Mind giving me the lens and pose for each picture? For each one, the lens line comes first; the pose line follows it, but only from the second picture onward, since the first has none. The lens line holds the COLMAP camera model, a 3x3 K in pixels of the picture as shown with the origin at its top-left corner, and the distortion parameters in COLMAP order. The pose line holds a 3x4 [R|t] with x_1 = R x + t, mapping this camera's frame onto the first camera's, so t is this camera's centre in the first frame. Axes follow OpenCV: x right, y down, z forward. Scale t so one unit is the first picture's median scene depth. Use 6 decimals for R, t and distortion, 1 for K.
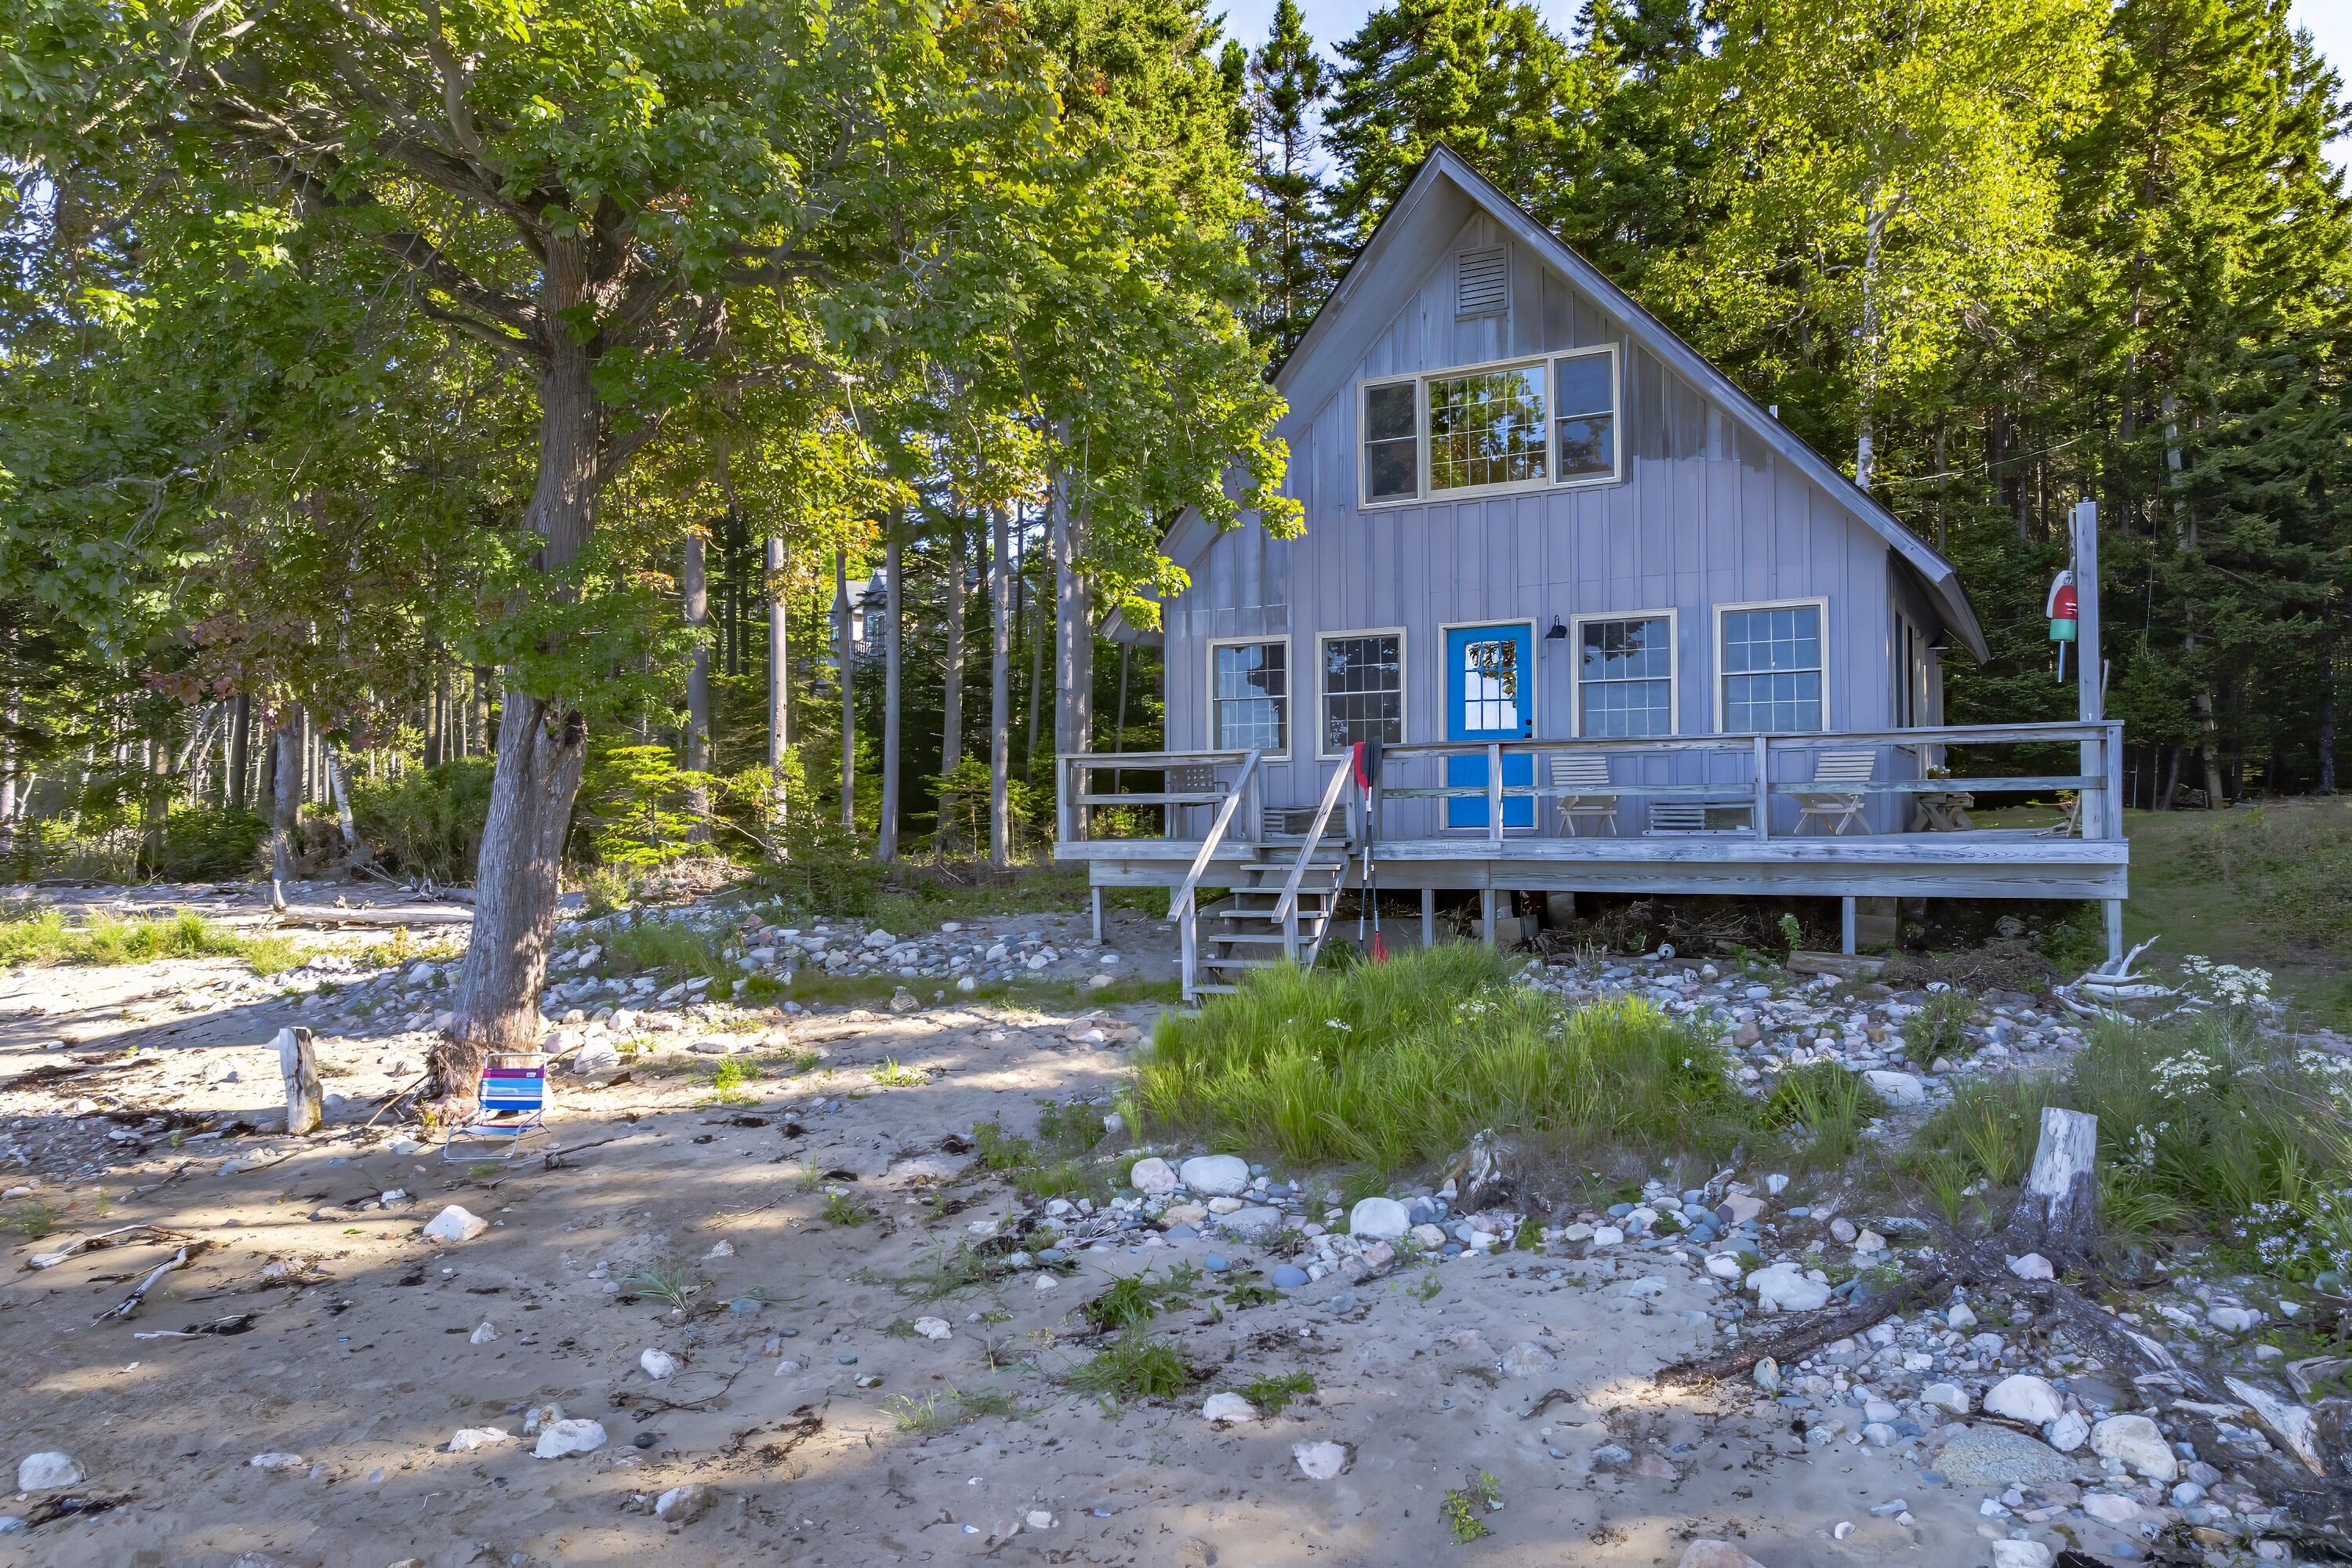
lens RADIAL K [[1645.1, 0, 1176.0], [0, 1645.1, 784.0], [0, 0, 1]] dist [-0.041525, 0.026341]
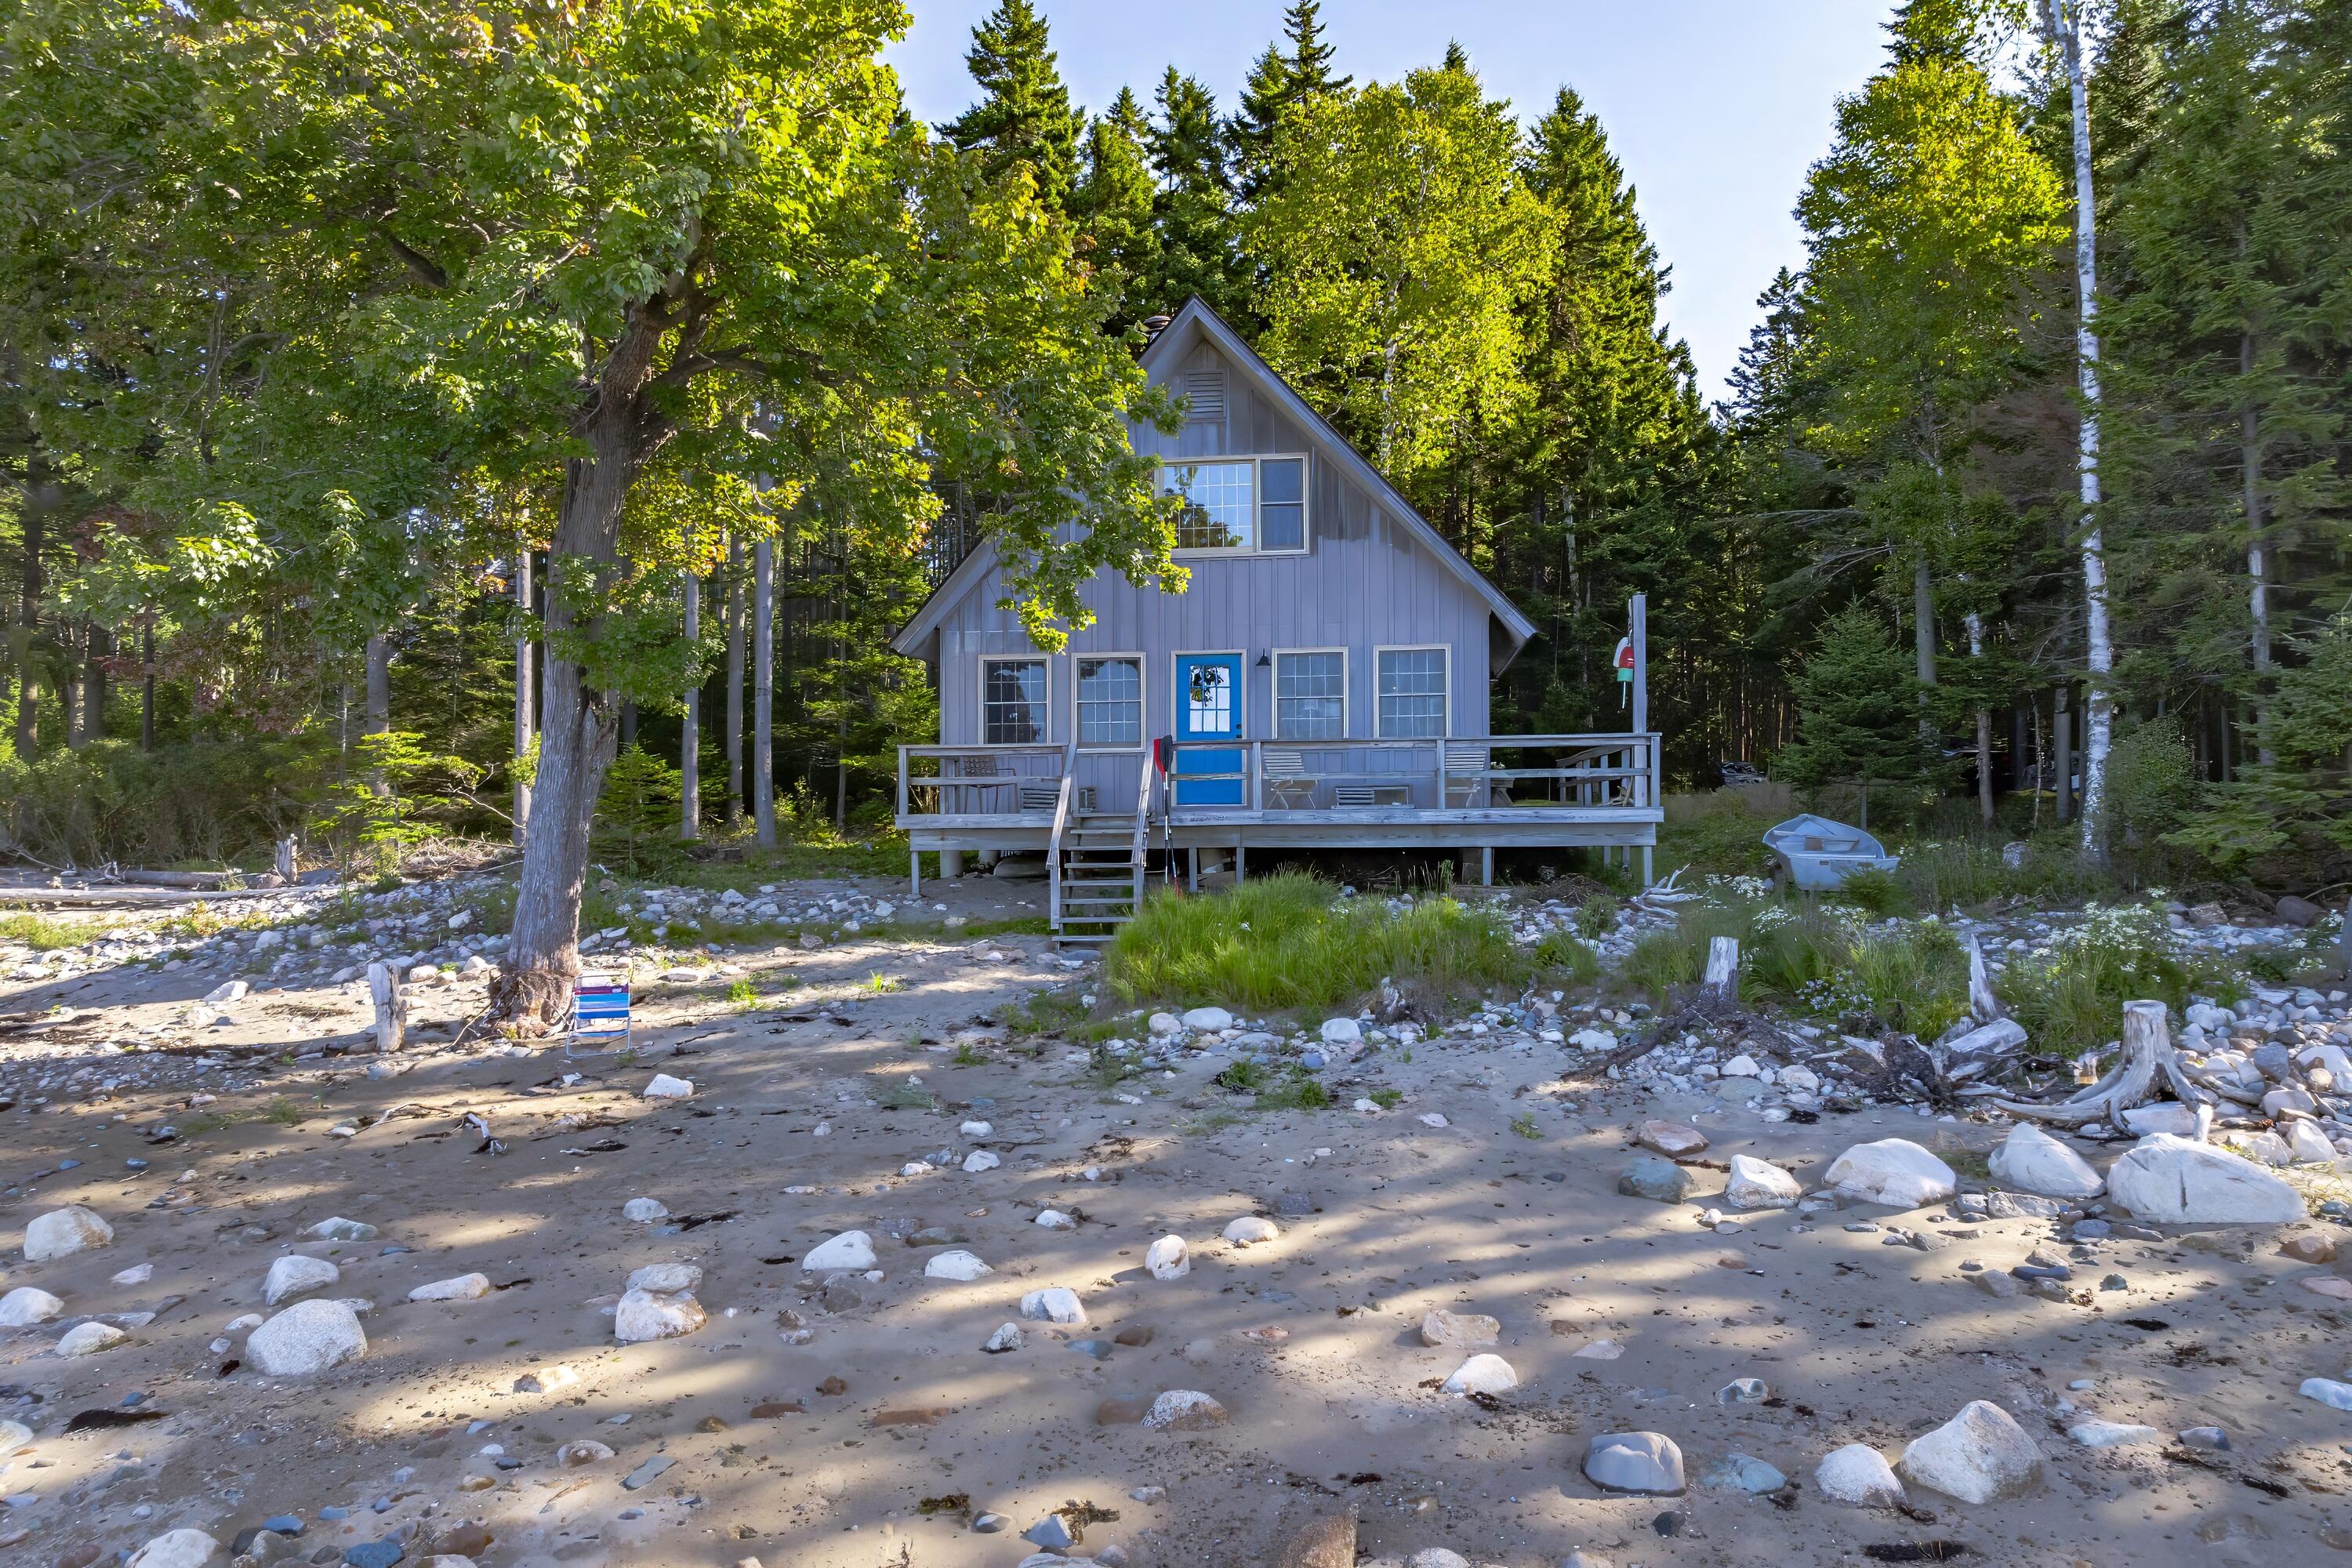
lens RADIAL K [[1647.1, 0, 1175.0], [0, 1647.1, 773.2], [0, 0, 1]] dist [0.000144, -0.025137]
pose [[0.929444, 0.010357, 0.368817, -0.379767], [-0.007099, 0.999923, -0.010189, 0.016911], [-0.368894, 0.006852, 0.929446, -0.274458]]
